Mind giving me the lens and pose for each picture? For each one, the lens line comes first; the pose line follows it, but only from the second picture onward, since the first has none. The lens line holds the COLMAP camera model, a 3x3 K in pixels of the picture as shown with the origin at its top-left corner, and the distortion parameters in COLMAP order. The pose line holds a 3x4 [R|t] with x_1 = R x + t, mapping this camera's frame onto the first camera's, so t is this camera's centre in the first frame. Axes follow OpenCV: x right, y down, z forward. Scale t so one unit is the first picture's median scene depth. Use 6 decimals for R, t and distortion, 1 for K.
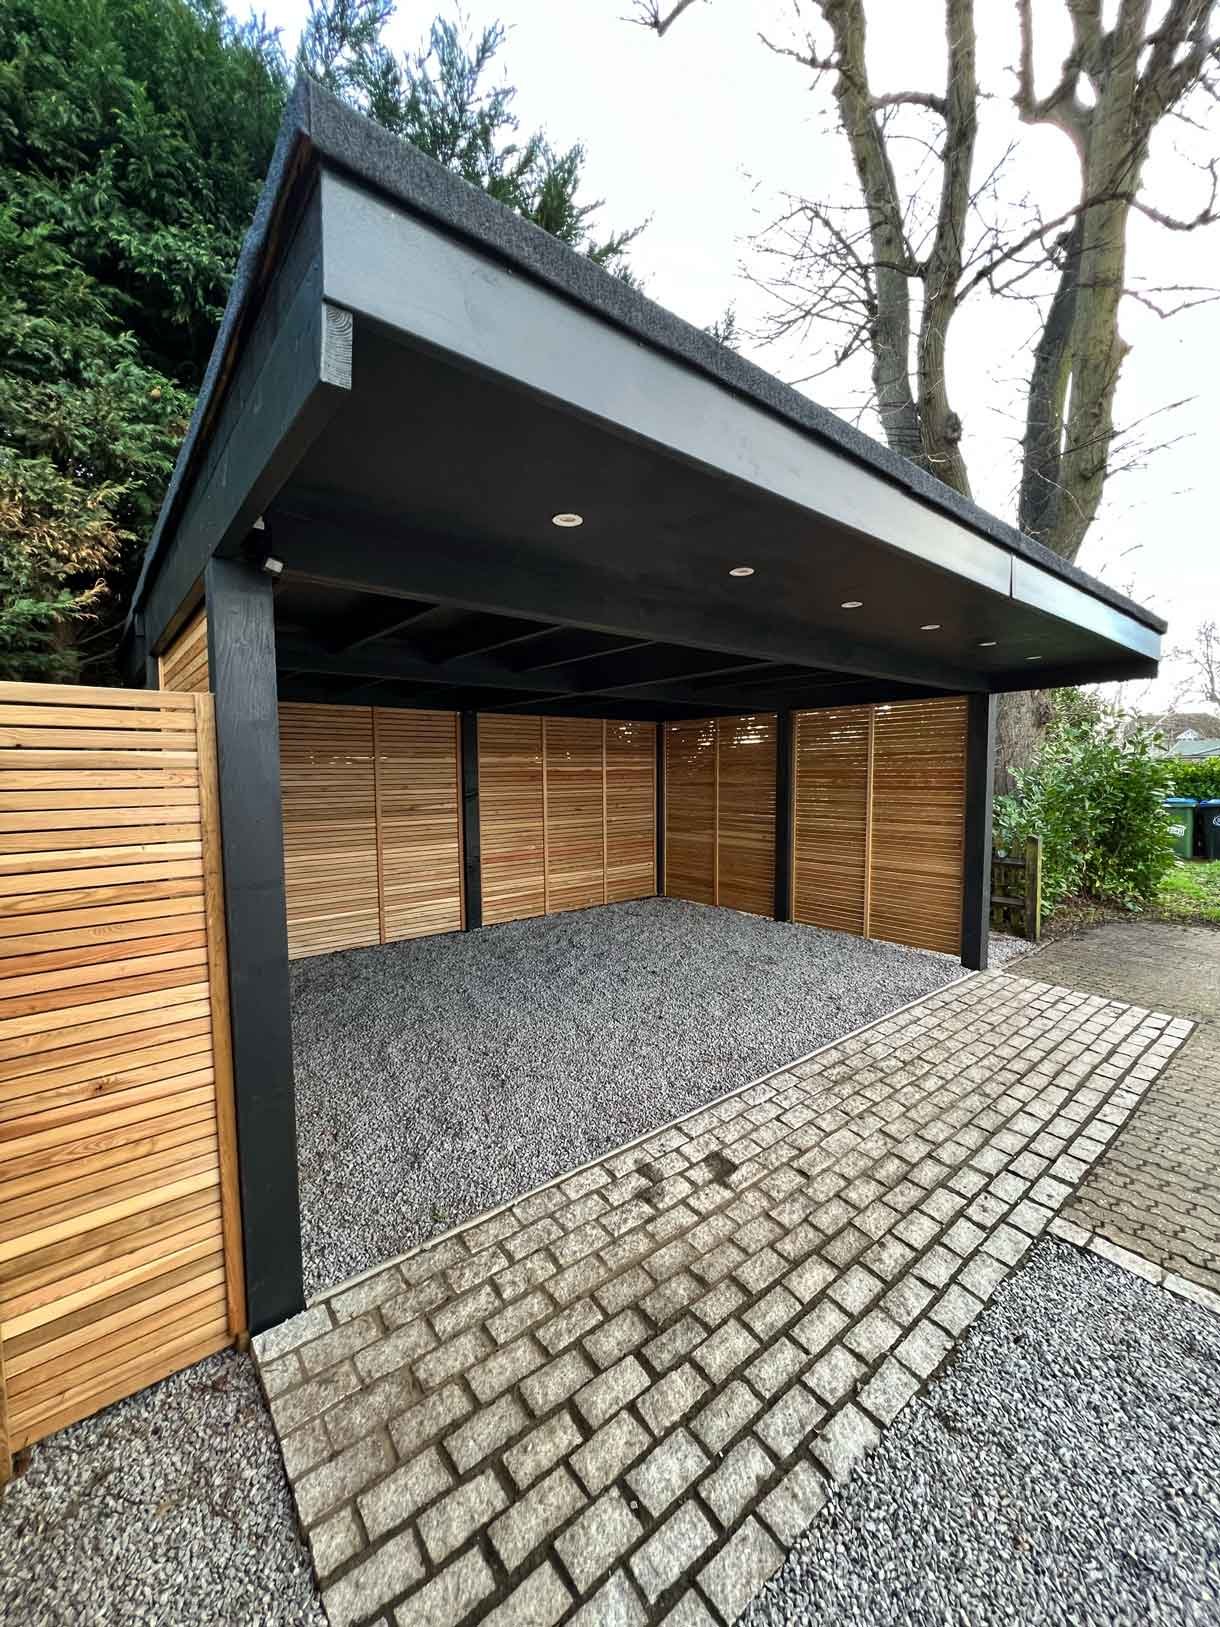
lens RADIAL K [[649.9, 0, 609.3], [0, 649.9, 815.2], [0, 0, 1]] dist [-0.001119, 0.000535]
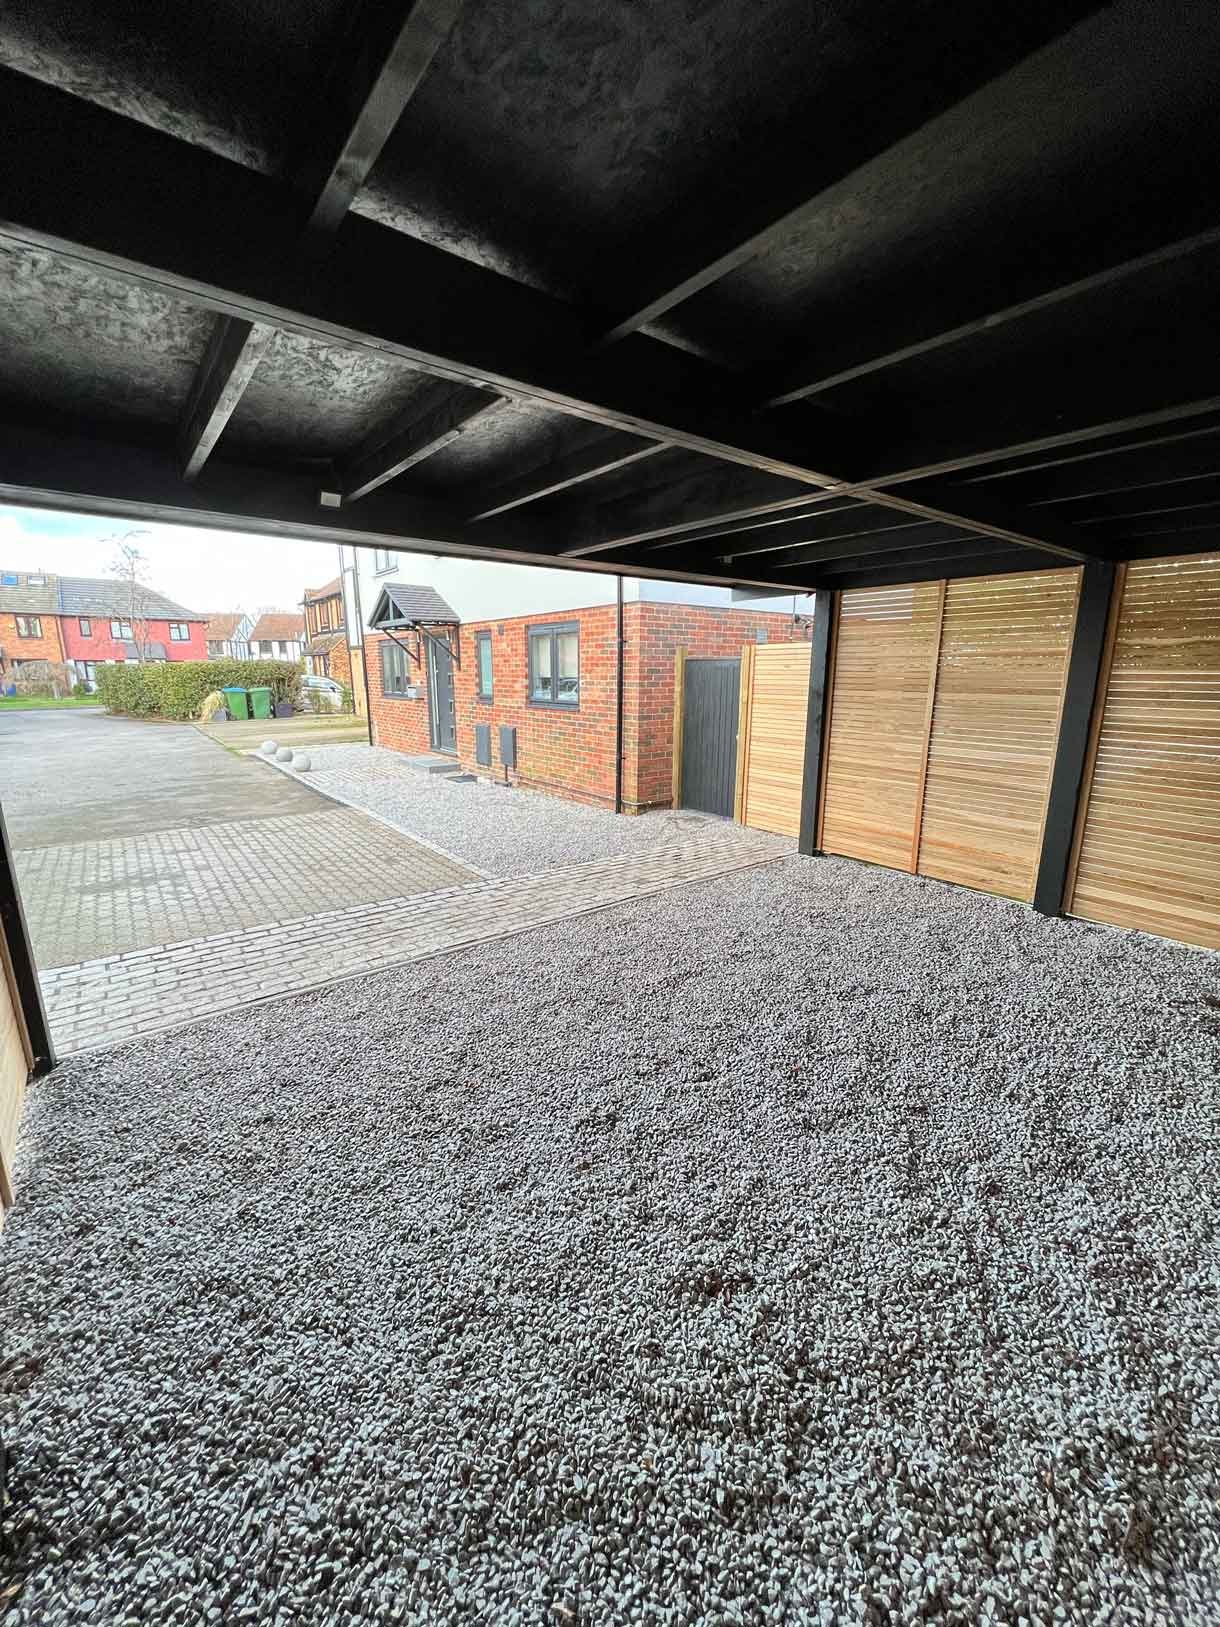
lens RADIAL K [[649.9, 0, 608.4], [0, 649.9, 815.7], [0, 0, 1]] dist [-0.001119, 0.000535]
pose [[-0.999479, -0.001287, 0.032262, 0.177540], [0.008066, 0.957571, 0.288086, -0.153168], [-0.031264, 0.288196, -0.957061, 2.352211]]
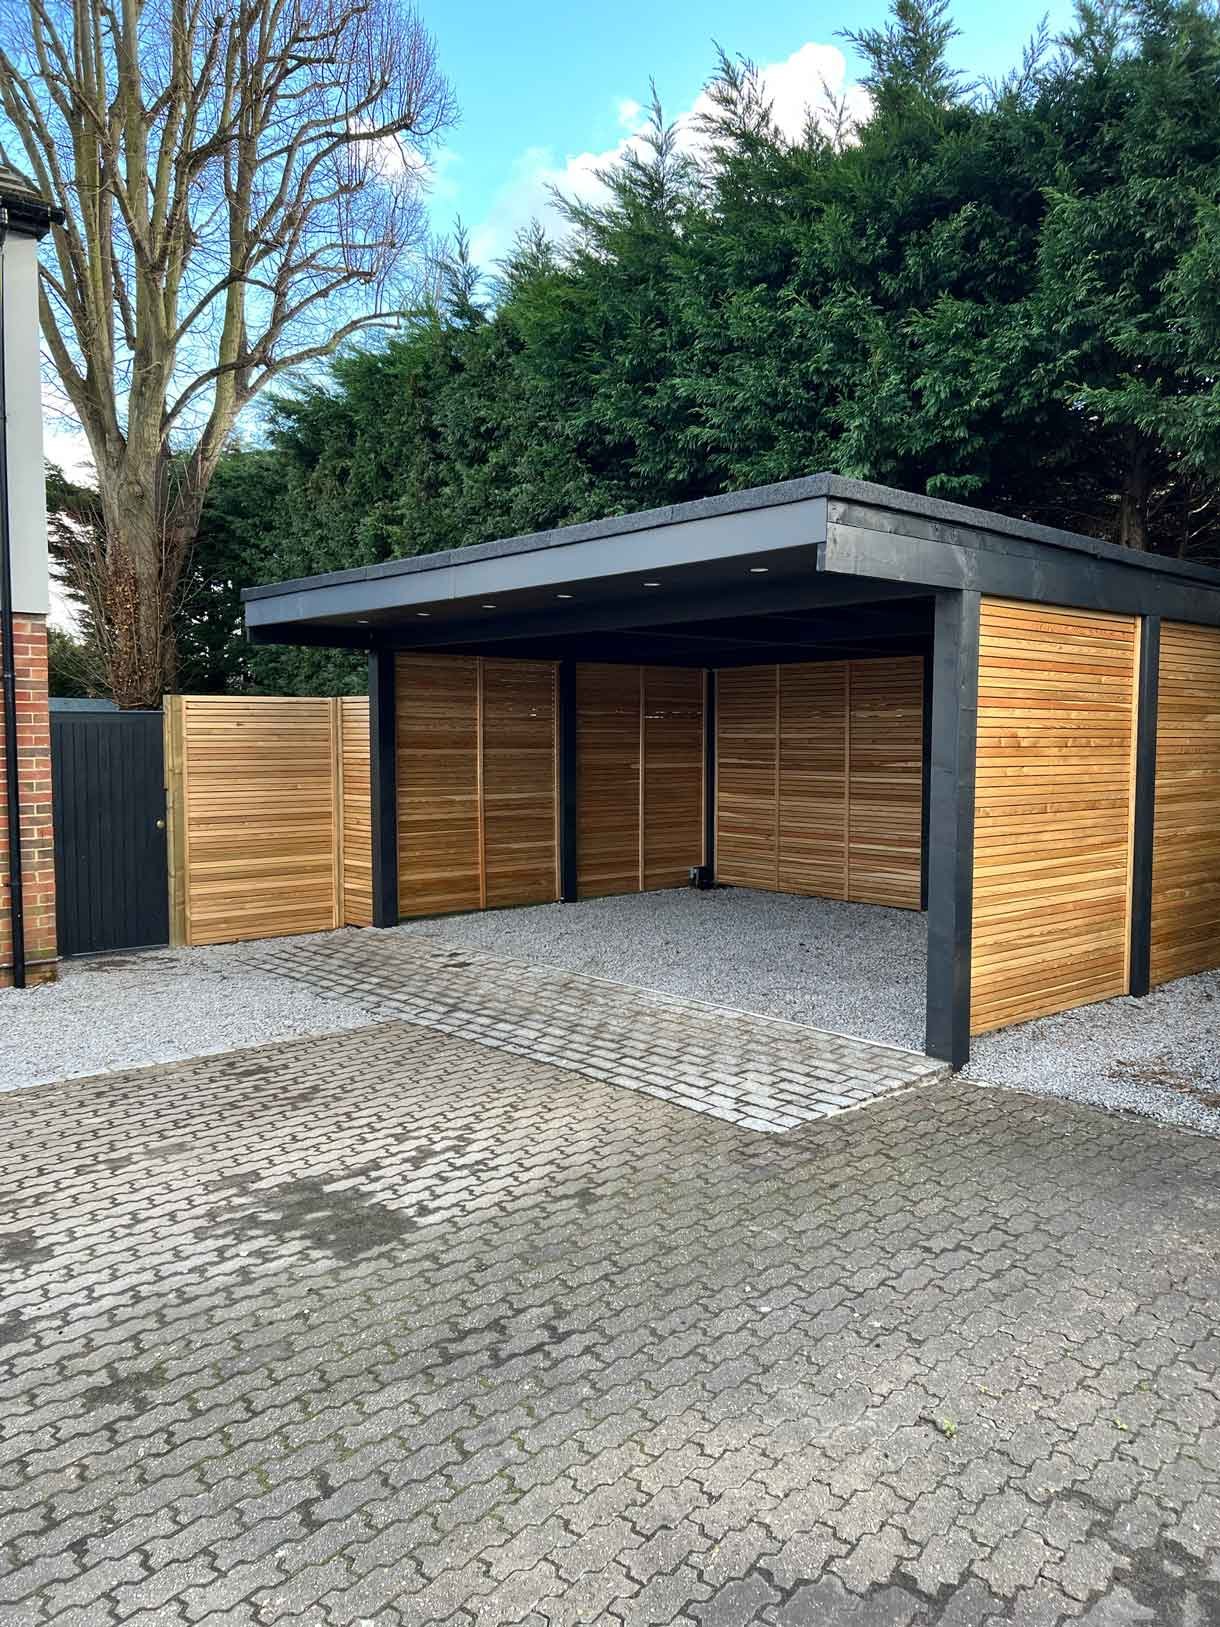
lens RADIAL K [[1218.2, 0, 617.3], [0, 1218.2, 815.0], [0, 0, 1]] dist [0.059861, -0.071651]
pose [[0.031460, 0.073117, -0.996827, 2.757801], [-0.071556, 0.994926, 0.070719, -0.067643], [0.996940, 0.069104, 0.036533, 1.081801]]
